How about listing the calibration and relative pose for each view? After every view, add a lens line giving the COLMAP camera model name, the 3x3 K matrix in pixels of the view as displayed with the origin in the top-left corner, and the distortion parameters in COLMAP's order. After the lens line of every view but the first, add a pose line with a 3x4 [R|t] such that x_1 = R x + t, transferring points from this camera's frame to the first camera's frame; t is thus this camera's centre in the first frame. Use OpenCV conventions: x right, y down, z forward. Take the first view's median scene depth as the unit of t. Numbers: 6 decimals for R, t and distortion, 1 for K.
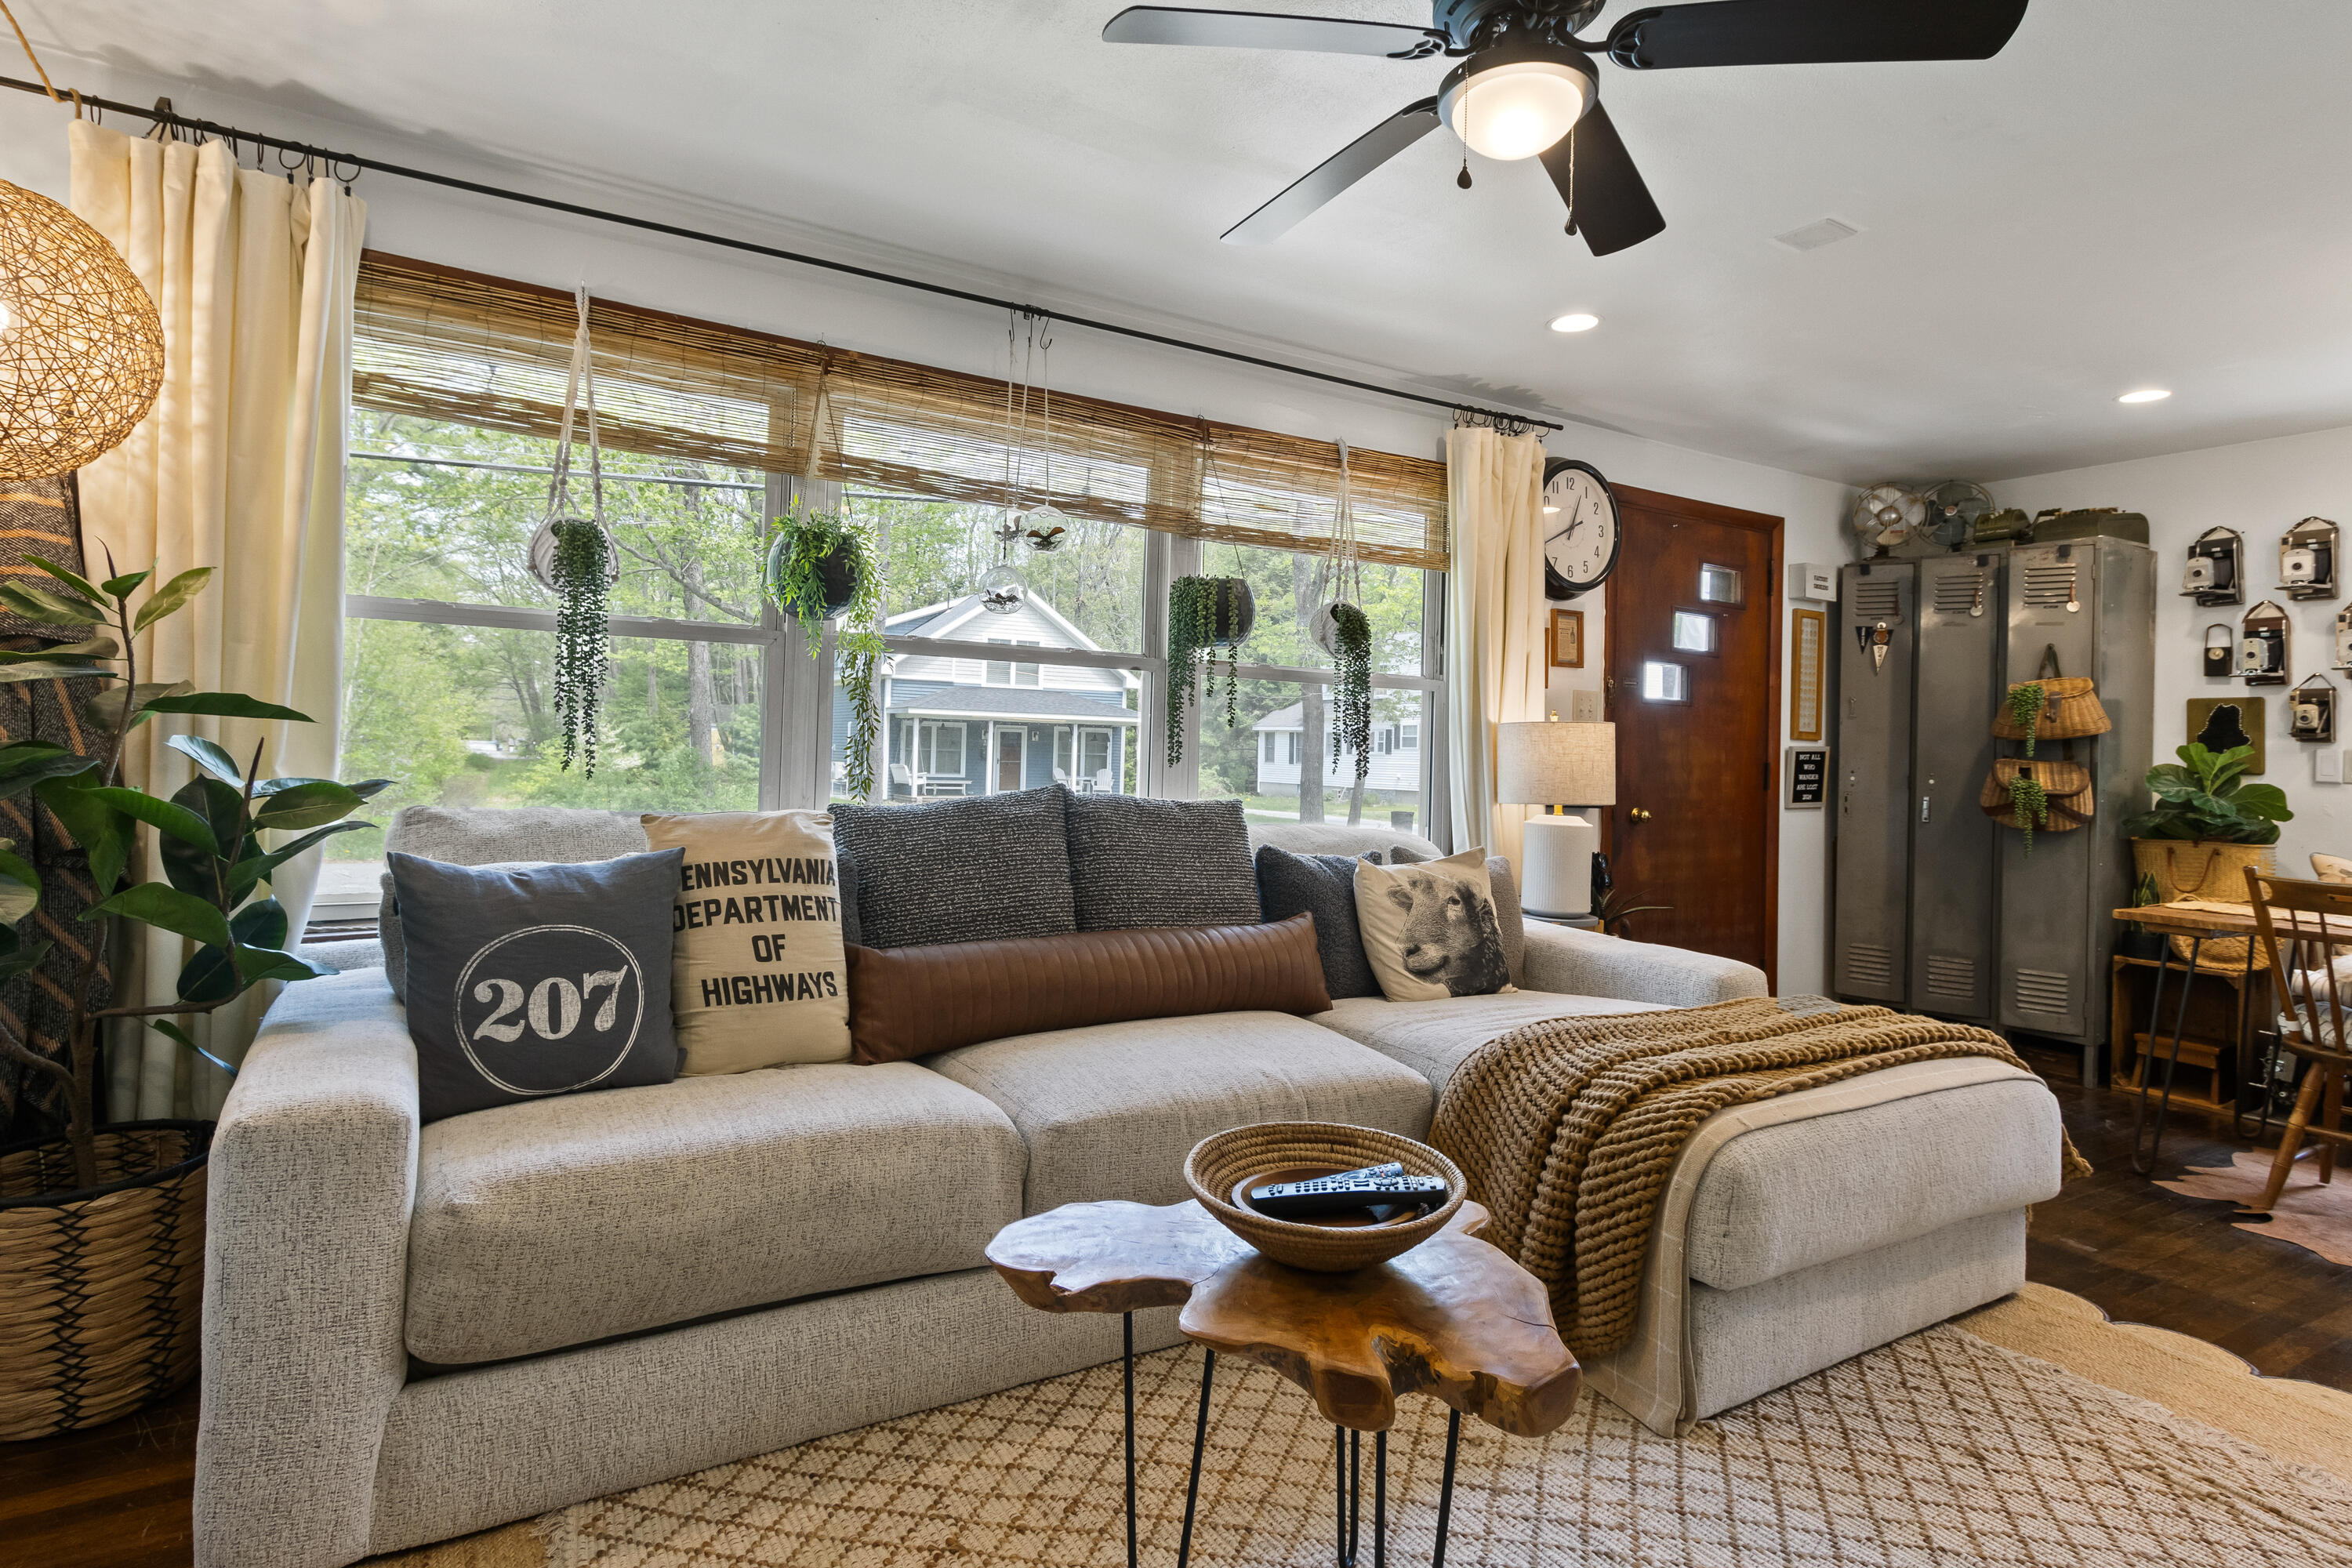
lens RADIAL K [[1219.2, 0, 1127.3], [0, 1219.2, 719.2], [0, 0, 1]] dist [0.000873, -0.000248]
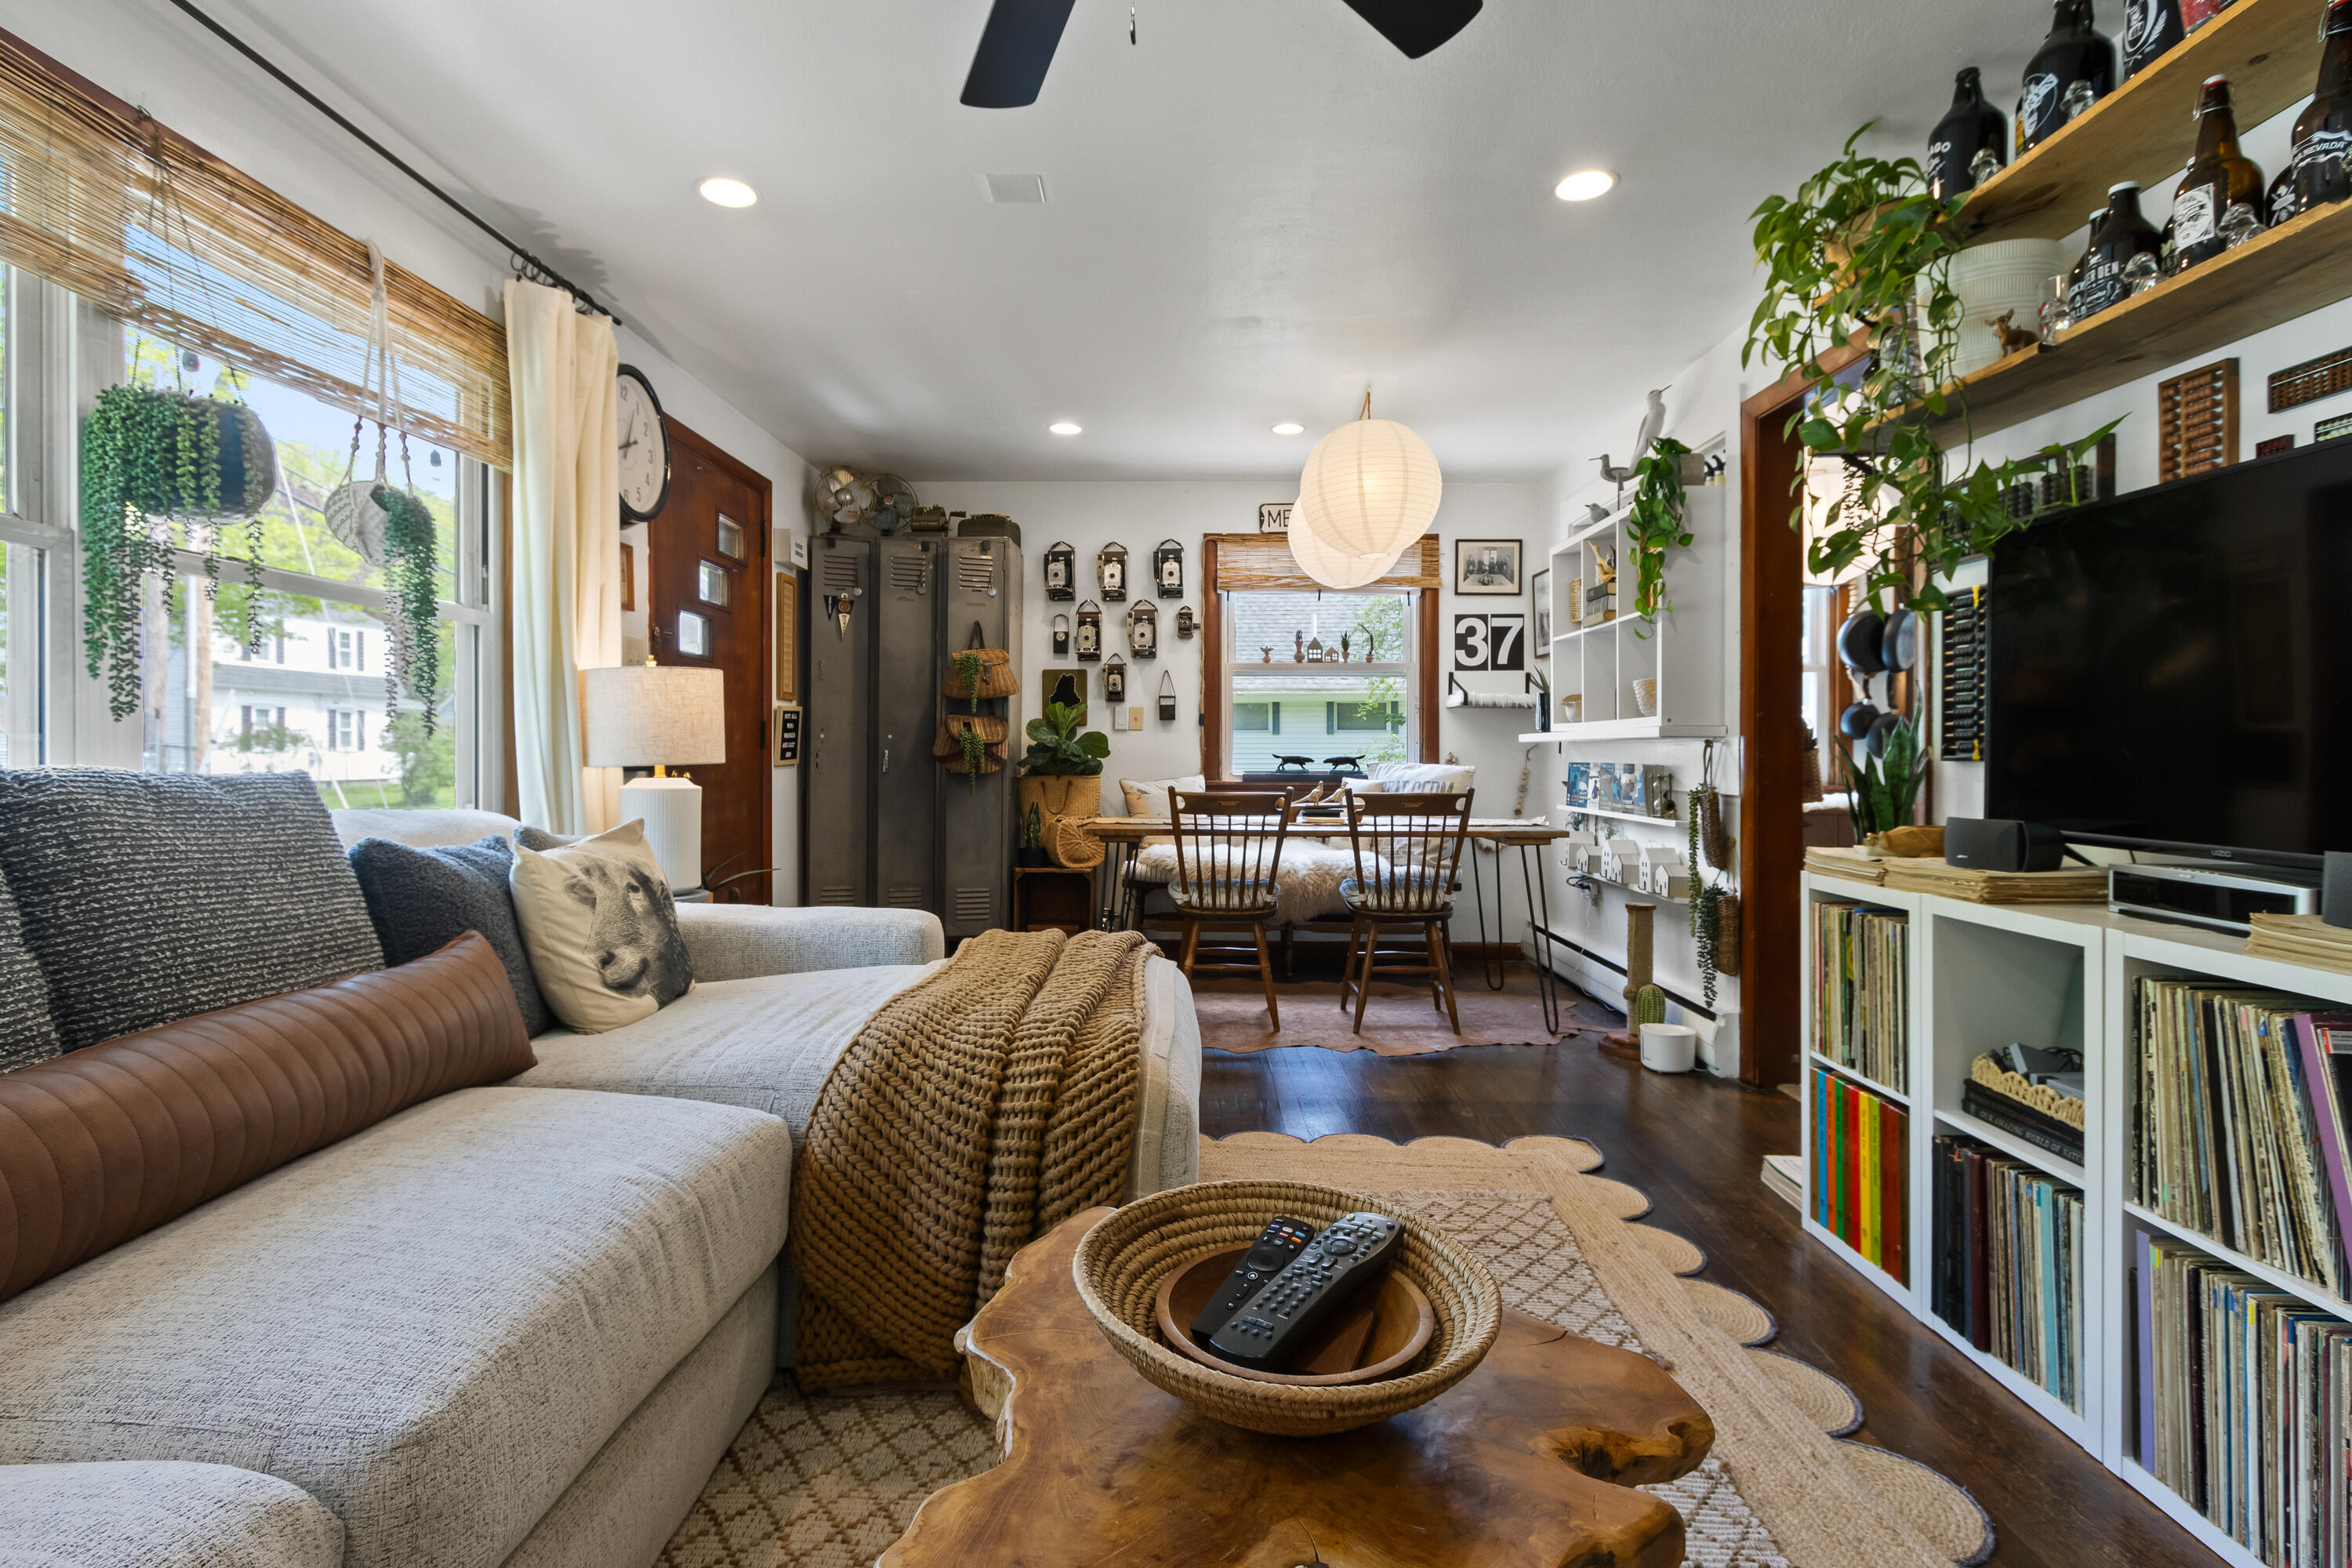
lens RADIAL K [[1142.1, 0, 1168.8], [0, 1142.1, 756.7], [0, 0, 1]] dist [0.001089, -0.000059]
pose [[0.516923, -0.033295, 0.855384, -0.136280], [-0.009844, 0.998946, 0.044832, 0.022453], [-0.855975, -0.031595, 0.516050, 0.256471]]
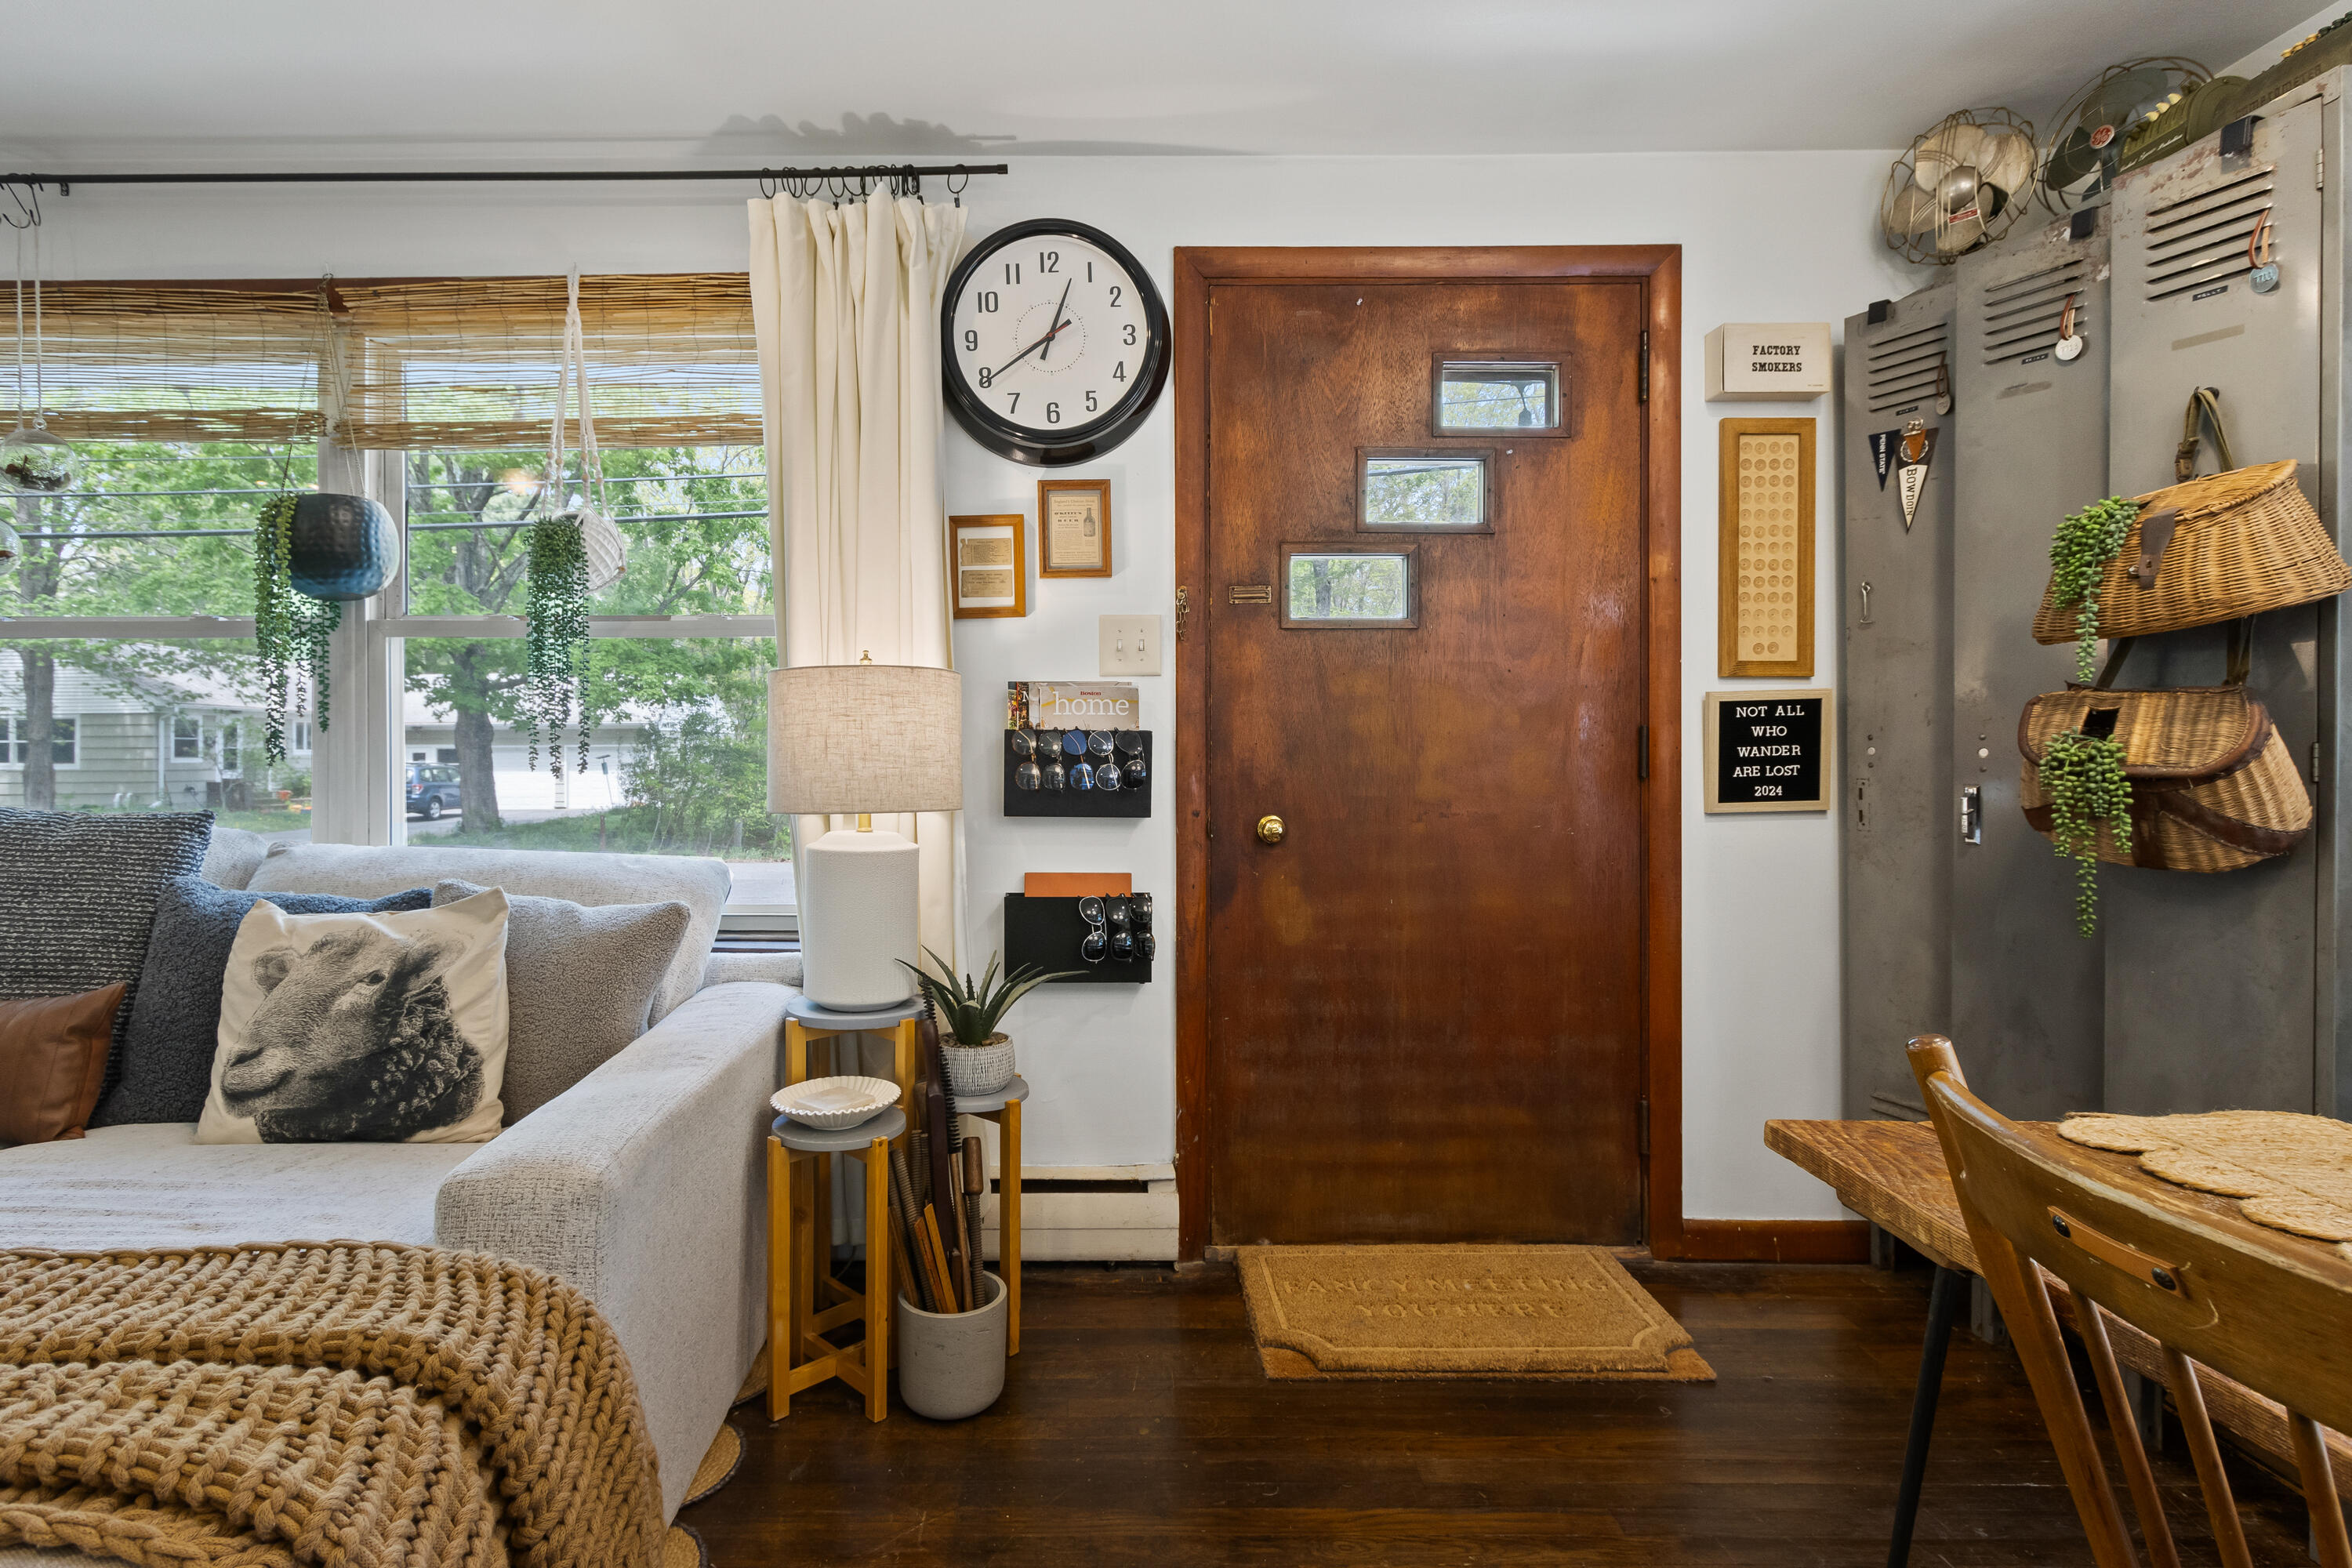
lens RADIAL K [[1189.9, 0, 1099.7], [0, 1189.9, 755.7], [0, 0, 1]] dist [0.000489, -0.000425]
pose [[0.863862, -0.029954, -0.502837, 0.681624], [0.043053, 0.998968, 0.014455, 0.036720], [0.501885, -0.034135, 0.864261, 0.525051]]
